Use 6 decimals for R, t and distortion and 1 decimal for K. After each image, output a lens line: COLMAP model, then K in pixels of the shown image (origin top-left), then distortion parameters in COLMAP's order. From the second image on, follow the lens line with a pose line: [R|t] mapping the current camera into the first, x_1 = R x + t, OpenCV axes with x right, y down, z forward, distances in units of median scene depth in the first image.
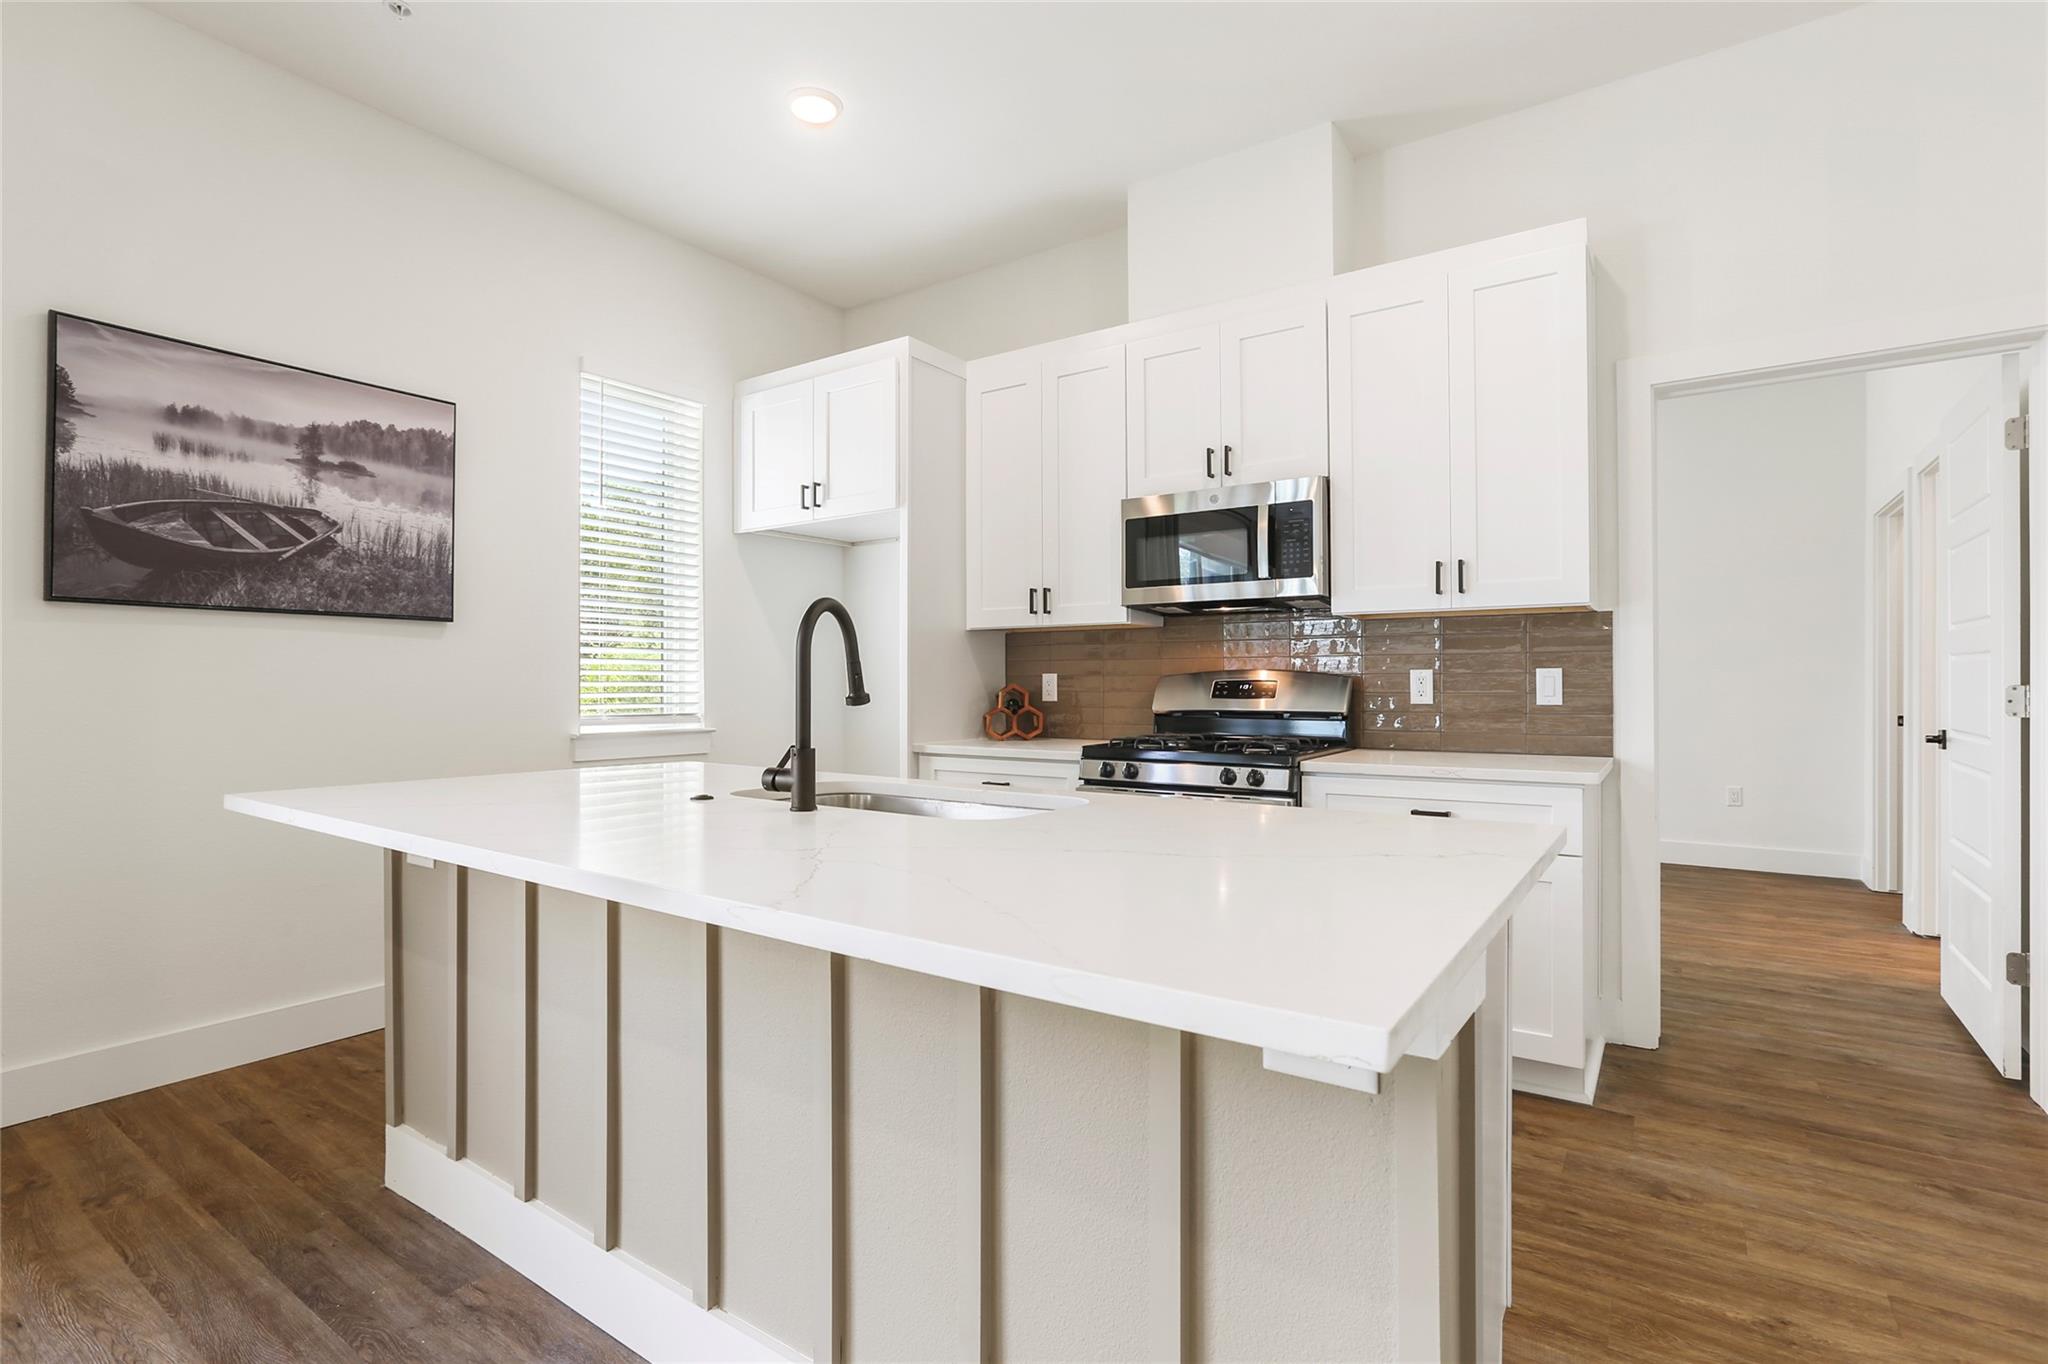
lens RADIAL K [[975.1, 0, 1020.3], [0, 975.1, 680.4], [0, 0, 1]] dist [-0.006673, -0.000081]
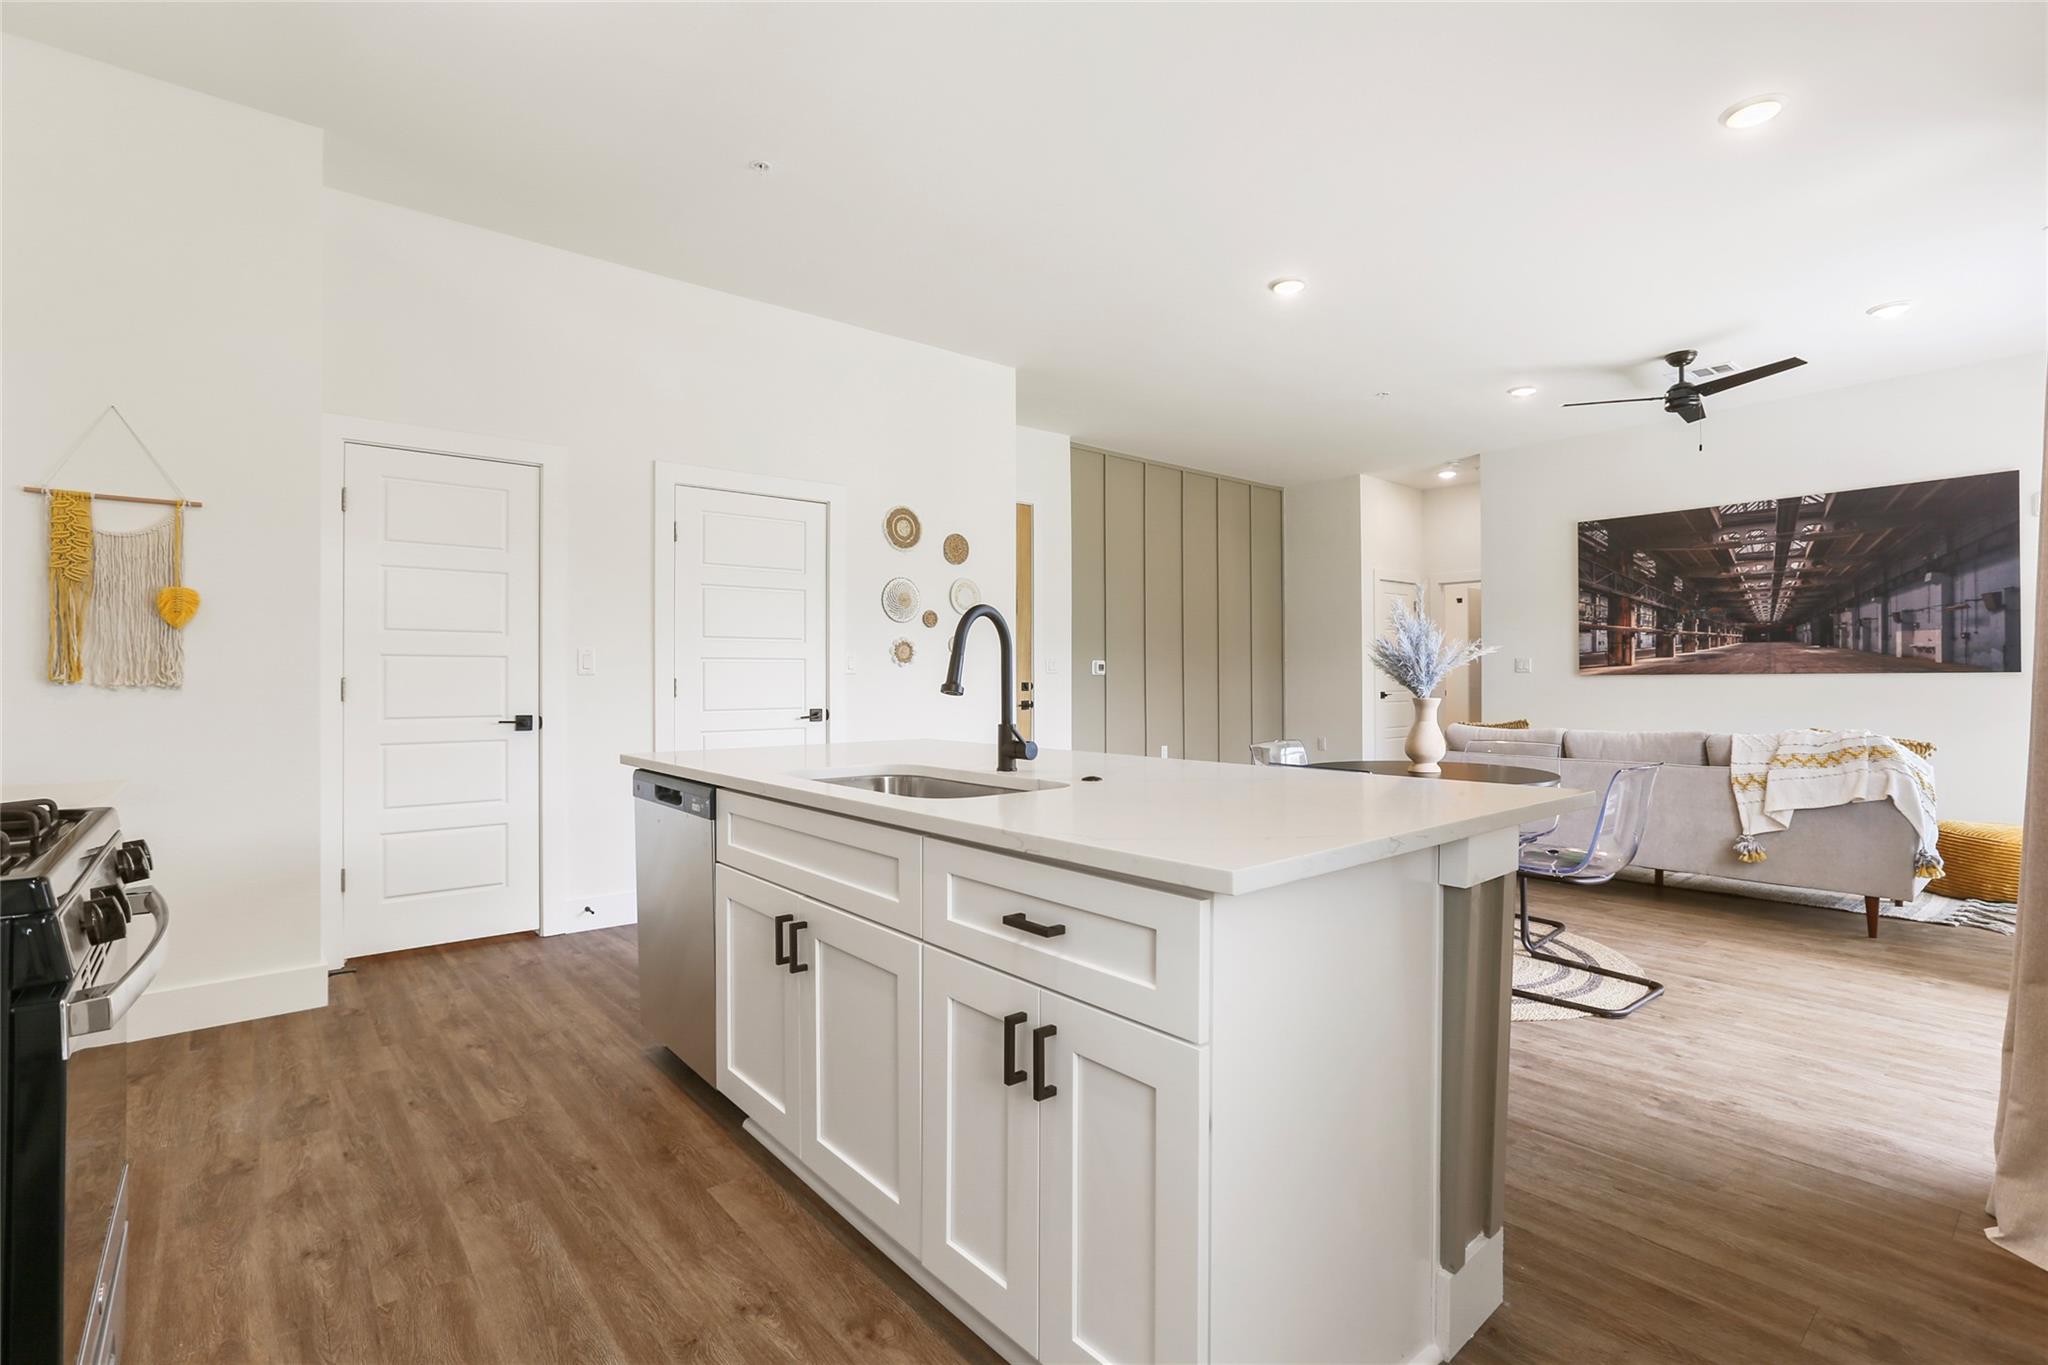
lens RADIAL K [[954.6, 0, 1024.0], [0, 954.6, 682.5], [0, 0, 1]] dist [-0.040972, 0.021145]
pose [[-0.964576, 0.002051, 0.263797, -0.388393], [0.002435, 0.999996, 0.001127, 0.007292], [-0.263794, 0.001730, -0.964578, 1.496501]]
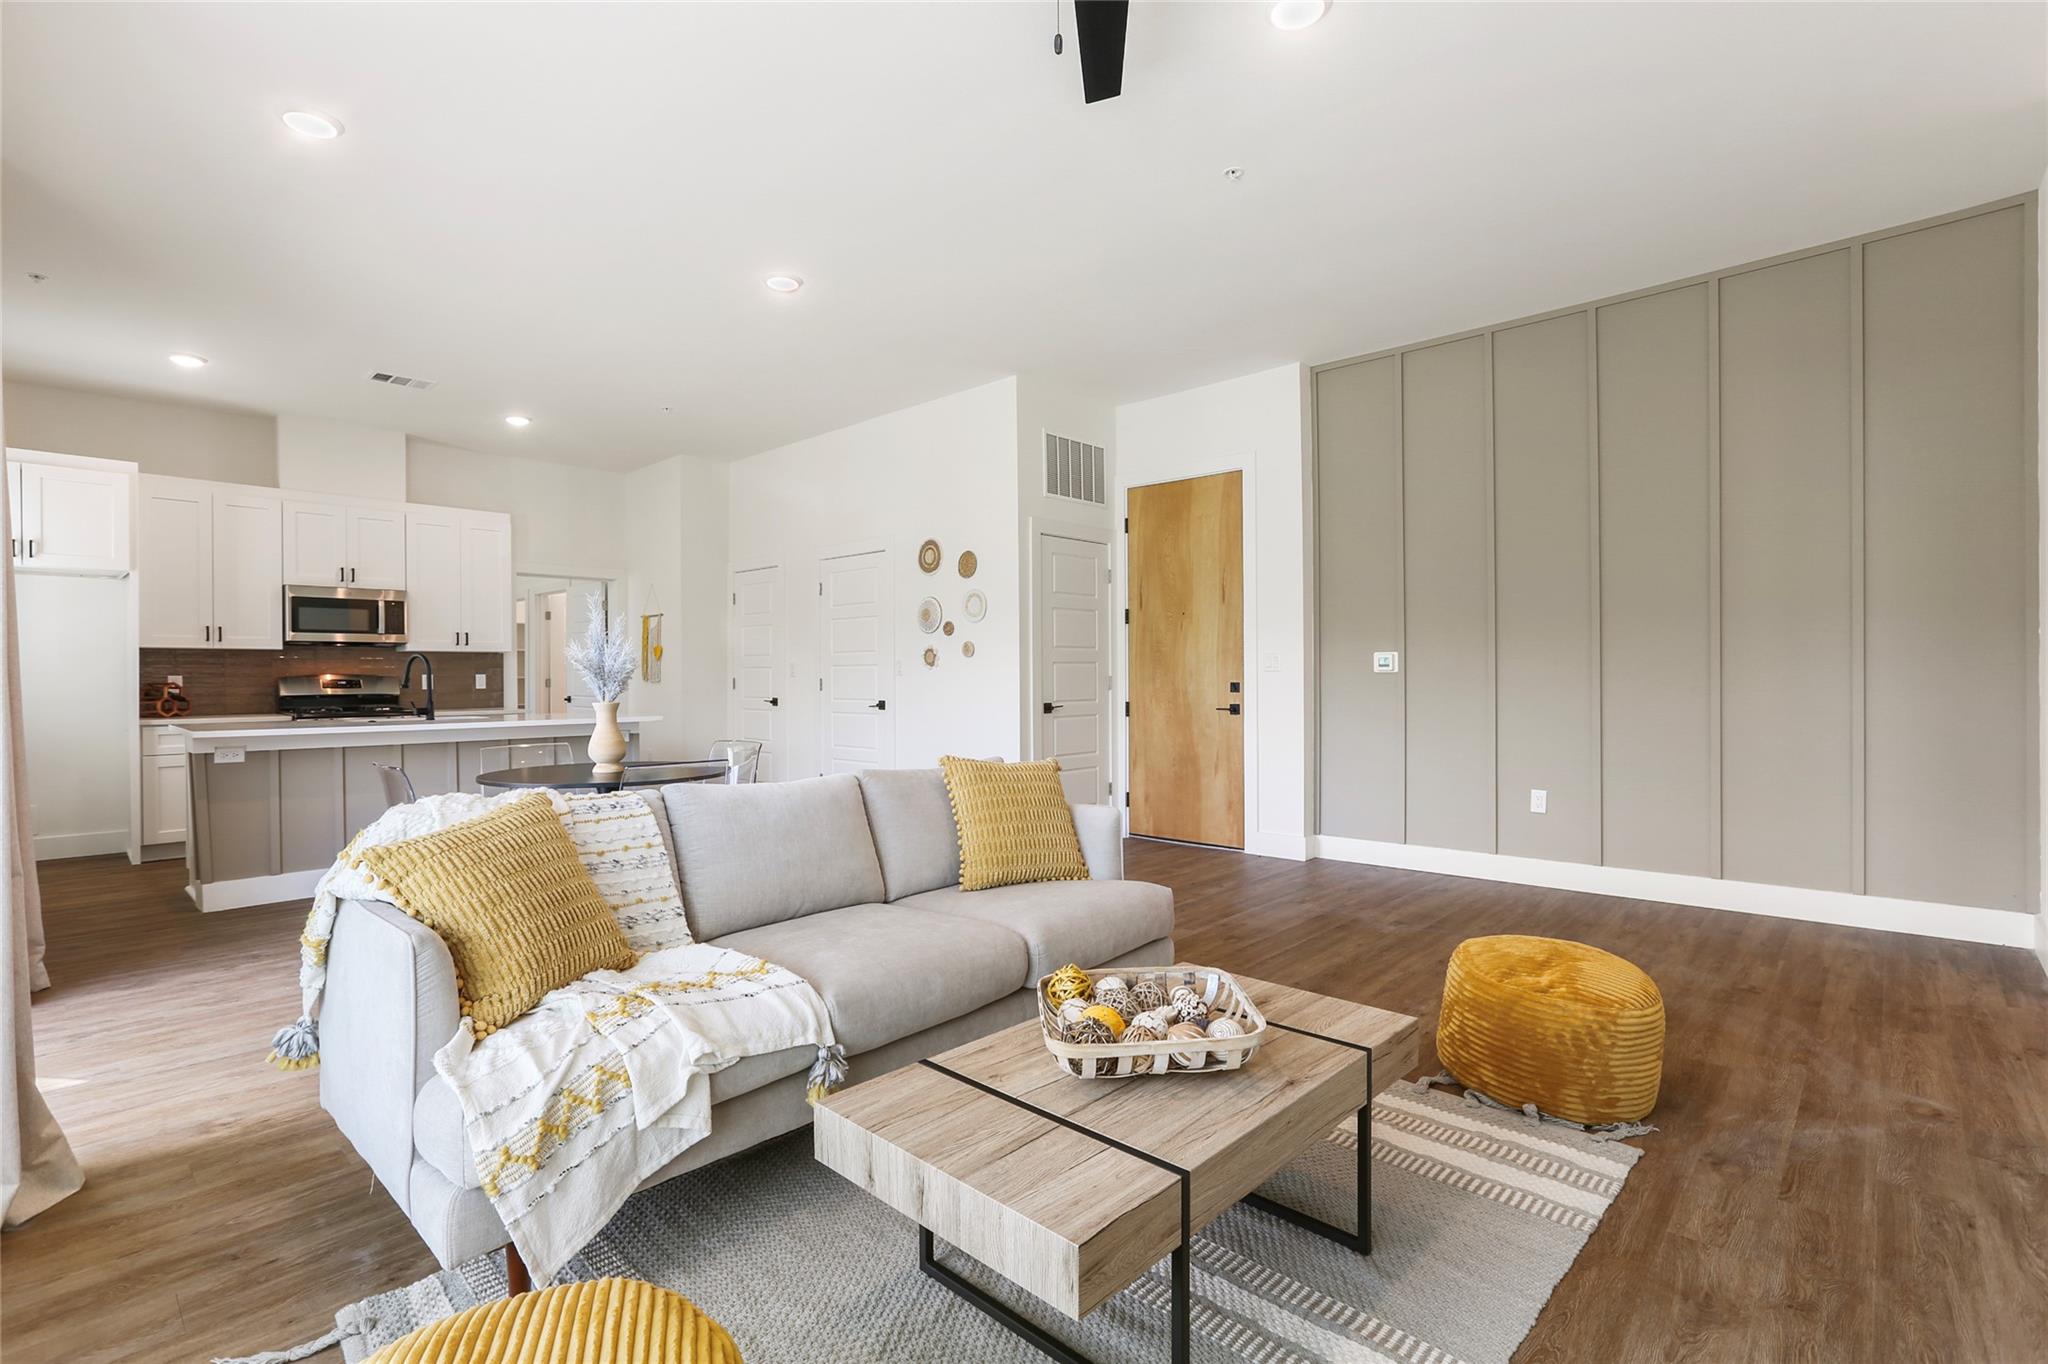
lens RADIAL K [[975.1, 0, 1020.3], [0, 975.1, 680.4], [0, 0, 1]] dist [-0.006673, -0.000081]
pose [[0.168101, -0.003927, 0.985762, -2.029091], [0.001534, 0.999992, 0.003722, -0.003932], [-0.985769, 0.000886, 0.168106, -0.972445]]
